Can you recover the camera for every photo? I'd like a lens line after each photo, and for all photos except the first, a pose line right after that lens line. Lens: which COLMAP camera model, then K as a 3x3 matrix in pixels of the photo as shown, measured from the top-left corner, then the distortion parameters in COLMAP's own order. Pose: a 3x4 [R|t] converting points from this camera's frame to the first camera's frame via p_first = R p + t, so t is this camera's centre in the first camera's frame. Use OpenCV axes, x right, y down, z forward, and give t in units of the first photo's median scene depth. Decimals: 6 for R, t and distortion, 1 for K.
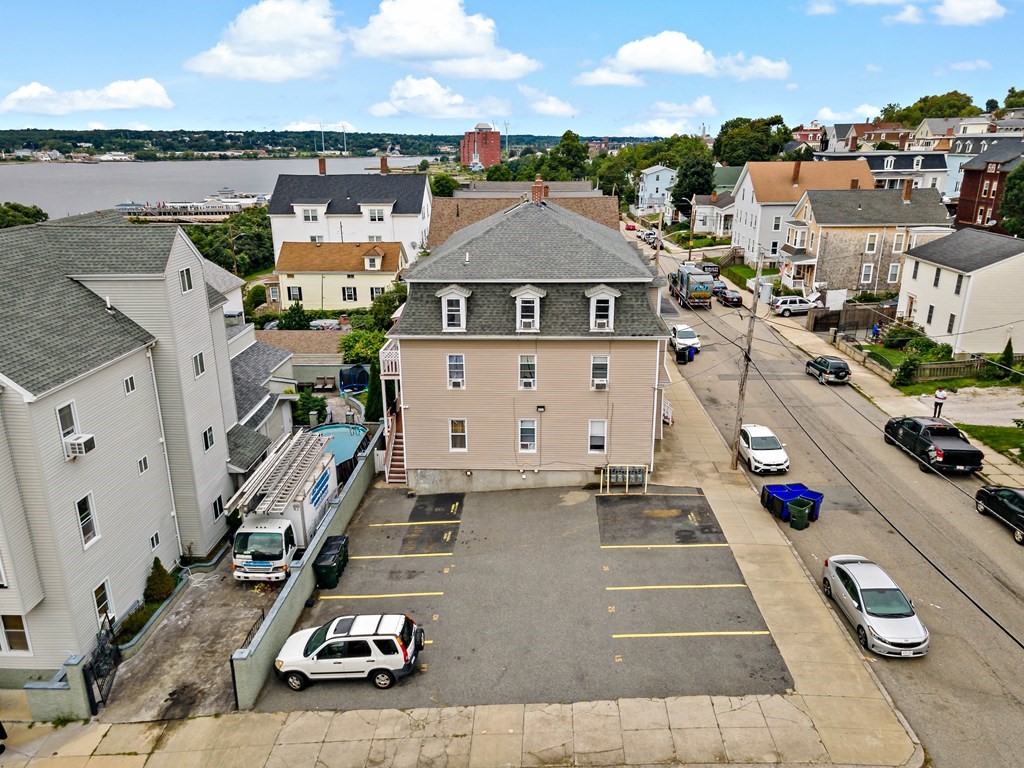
lens RADIAL K [[758.0, 0, 510.3], [0, 758.0, 391.7], [0, 0, 1]] dist [0.029588, 0.023619]
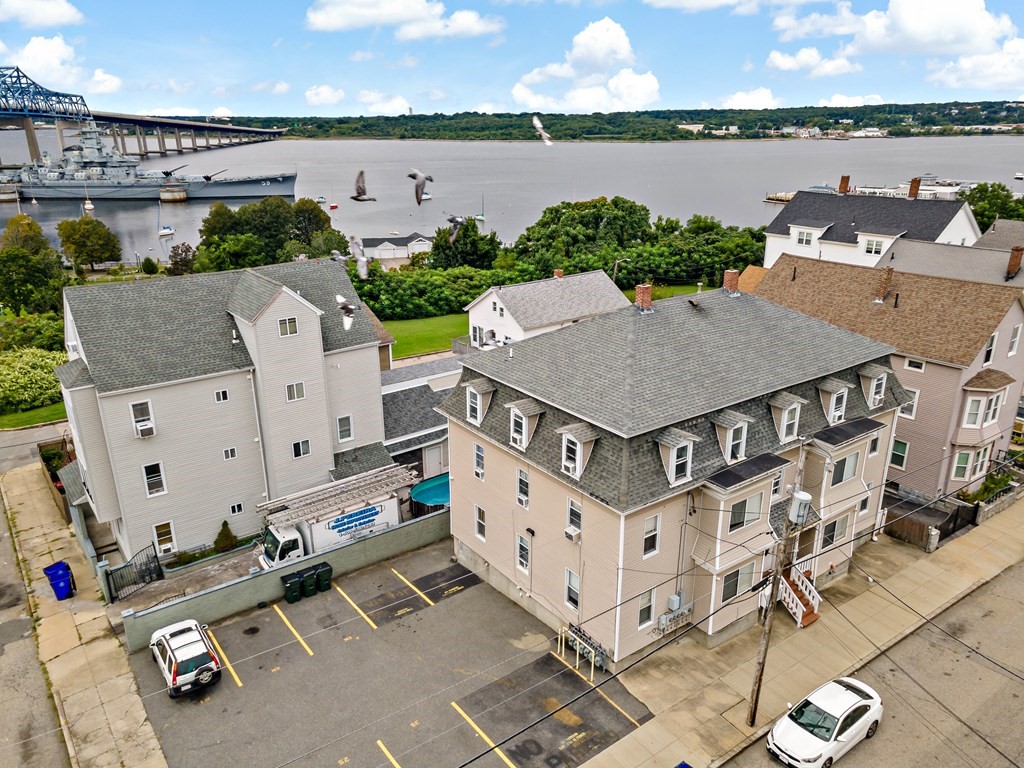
lens RADIAL K [[758.0, 0, 514.9], [0, 758.0, 388.7], [0, 0, 1]] dist [0.029588, 0.023619]
pose [[0.627946, 0.264613, -0.731891, 0.244358], [-0.243128, 0.960055, 0.138507, -0.099549], [0.739306, 0.090968, 0.667197, 0.138090]]
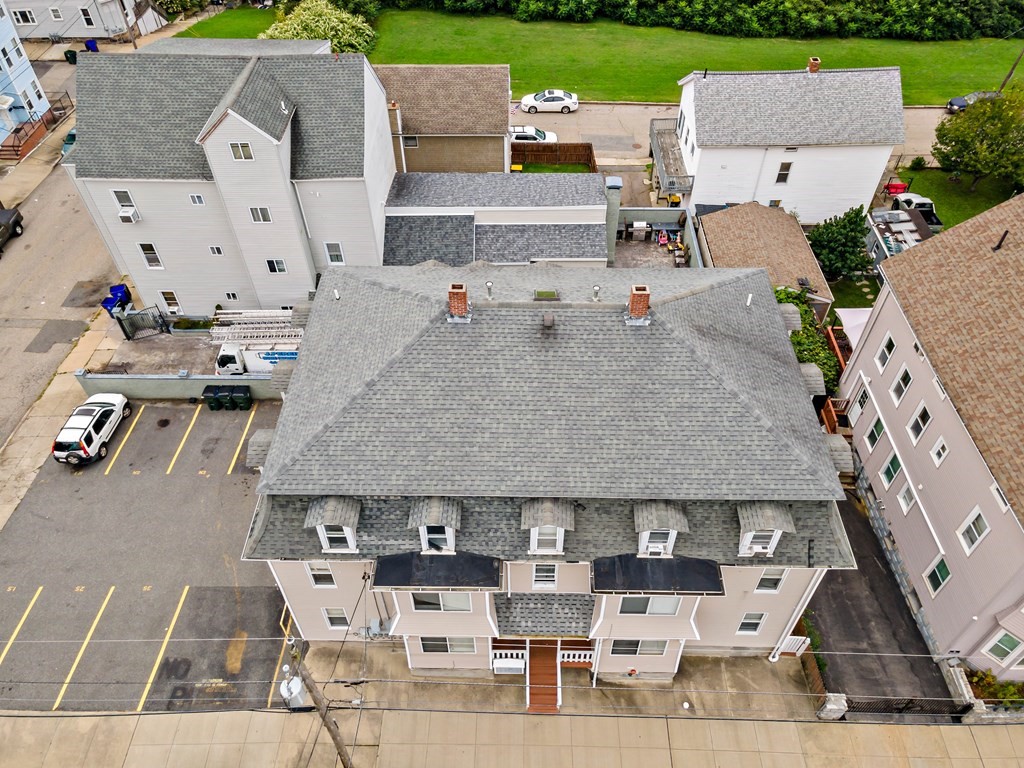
lens RADIAL K [[758.0, 0, 516.0], [0, 758.0, 391.8], [0, 0, 1]] dist [0.029588, 0.023619]
pose [[0.032757, 0.732812, -0.679642, 0.213468], [-0.306796, 0.654550, 0.690970, -0.270342], [0.951212, 0.185878, 0.246264, 0.372911]]
